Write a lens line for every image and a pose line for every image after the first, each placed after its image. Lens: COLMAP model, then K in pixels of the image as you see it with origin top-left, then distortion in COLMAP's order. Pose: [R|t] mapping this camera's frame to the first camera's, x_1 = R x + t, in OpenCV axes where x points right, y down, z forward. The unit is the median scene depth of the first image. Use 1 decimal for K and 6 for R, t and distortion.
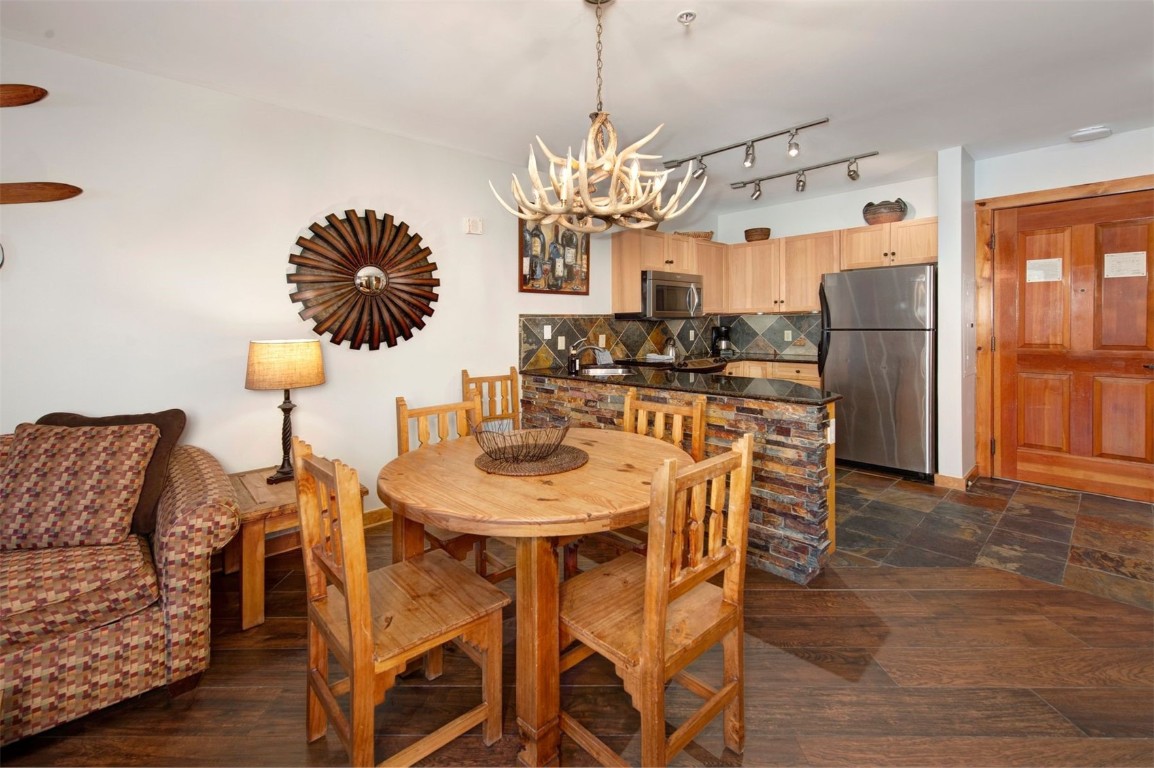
lens RADIAL K [[482.7, 0, 552.4], [0, 482.7, 318.2], [0, 0, 1]] dist [-0.002186, -0.000213]
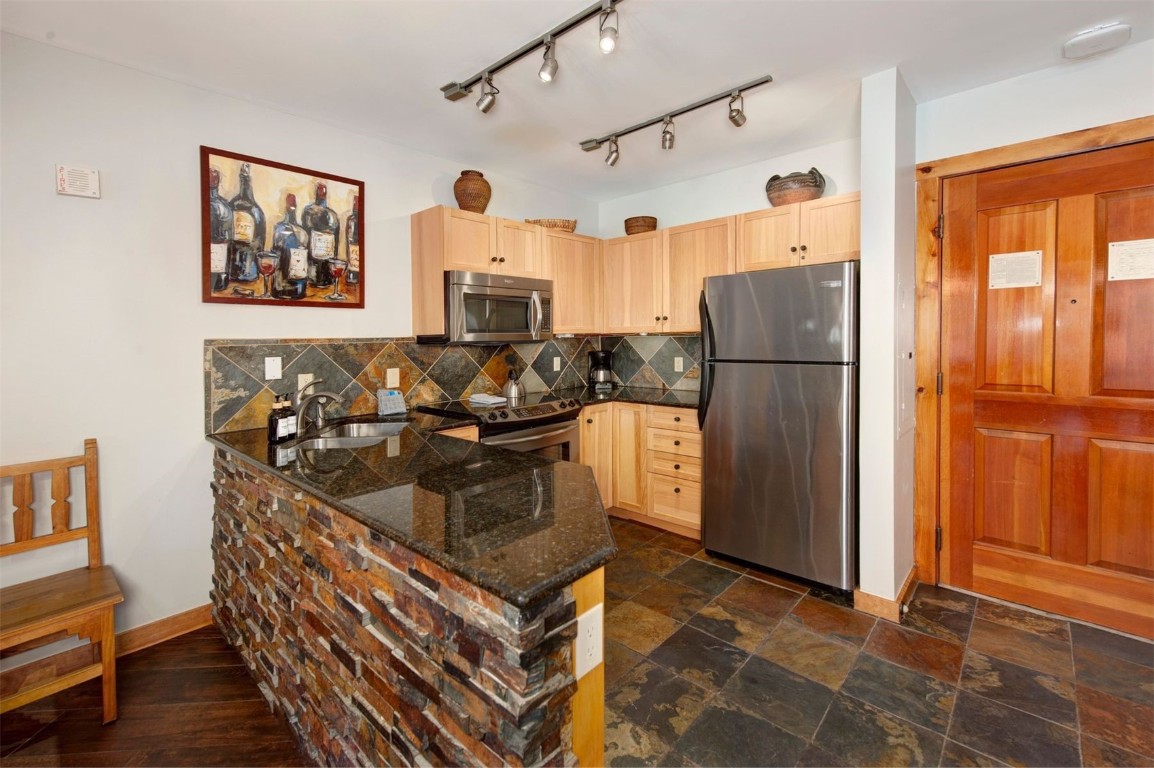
lens RADIAL K [[486.6, 0, 569.4], [0, 486.6, 340.2], [0, 0, 1]] dist [0.002789, -0.000022]
pose [[0.994669, -0.004574, 0.103022, 0.310297], [0.003142, 0.999896, 0.014059, -0.014493], [-0.103075, -0.013661, 0.994580, 0.353569]]
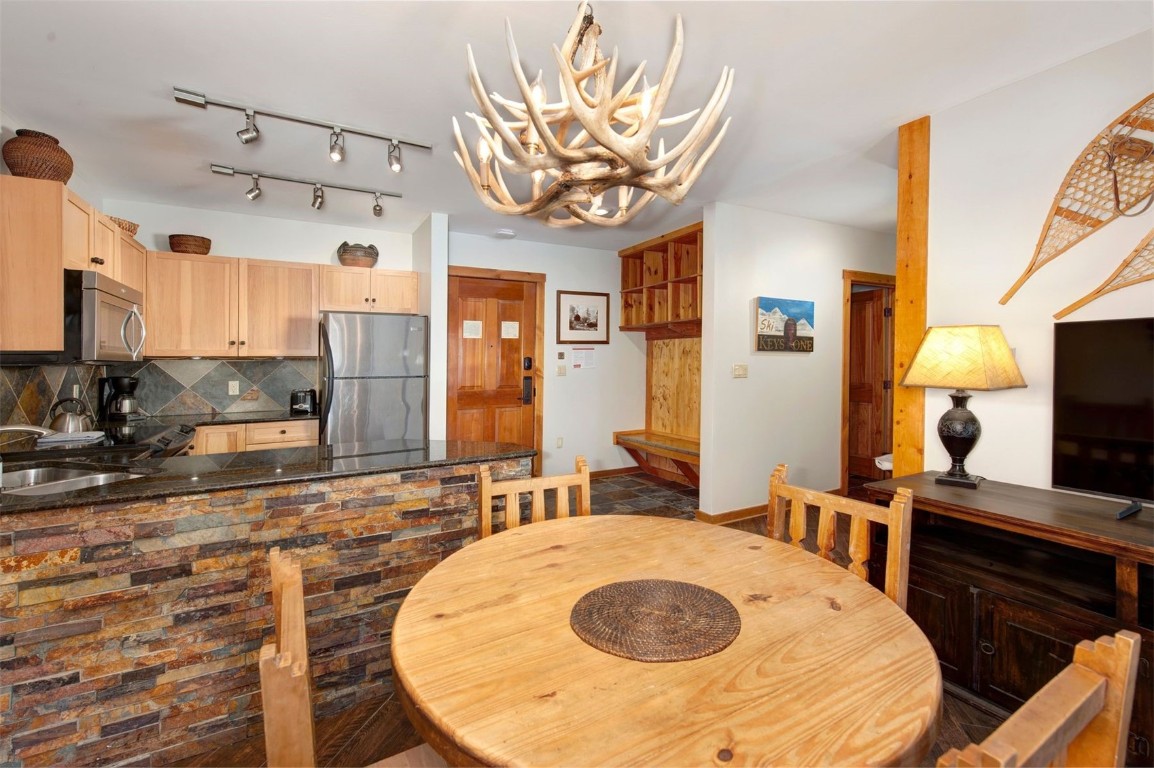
lens RADIAL K [[515.3, 0, 545.7], [0, 515.3, 373.0], [0, 0, 1]] dist [-0.002137, -0.000345]
pose [[0.233801, -0.004320, 0.972275, -0.236074], [-0.004270, 0.999976, 0.005470, 0.007726], [-0.972275, -0.005430, 0.233777, 0.417023]]
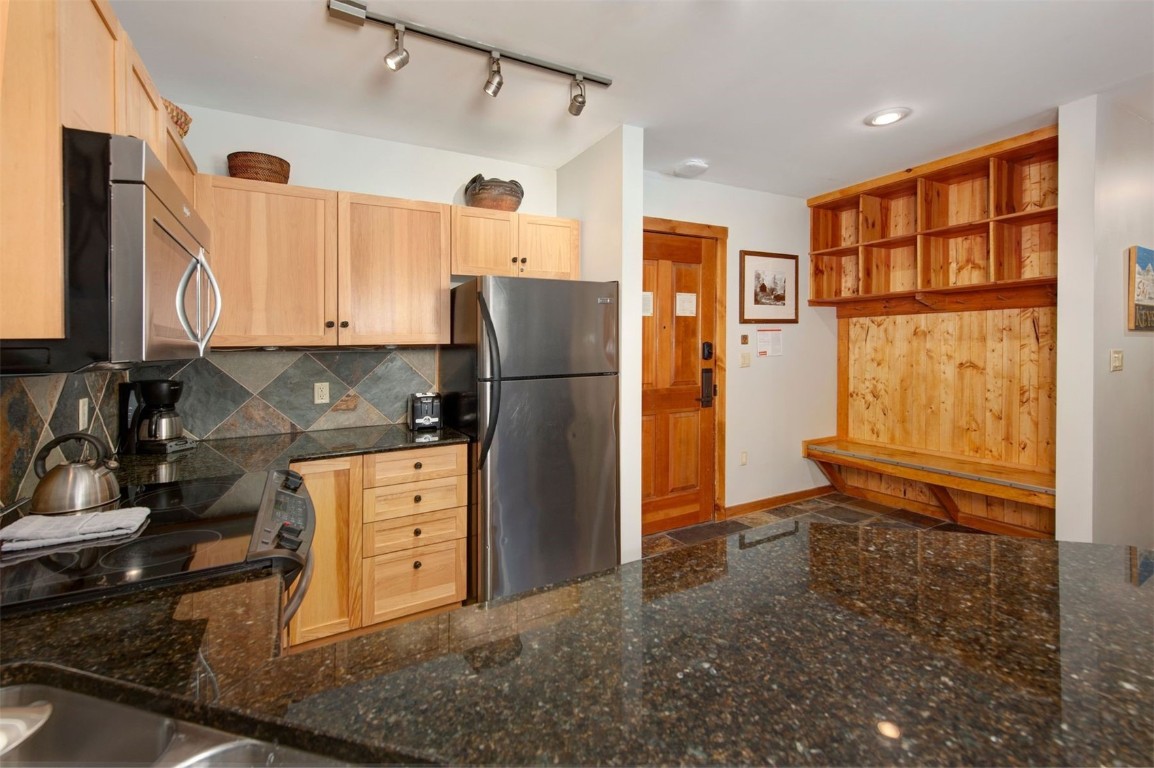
lens RADIAL K [[500.6, 0, 536.4], [0, 500.6, 356.8], [0, 0, 1]] dist [0.003217, -0.000150]
pose [[0.226195, -0.007290, 0.974055, 0.037892], [0.005136, 0.999967, 0.006291, -0.004551], [-0.974069, 0.003580, 0.226225, 0.836467]]
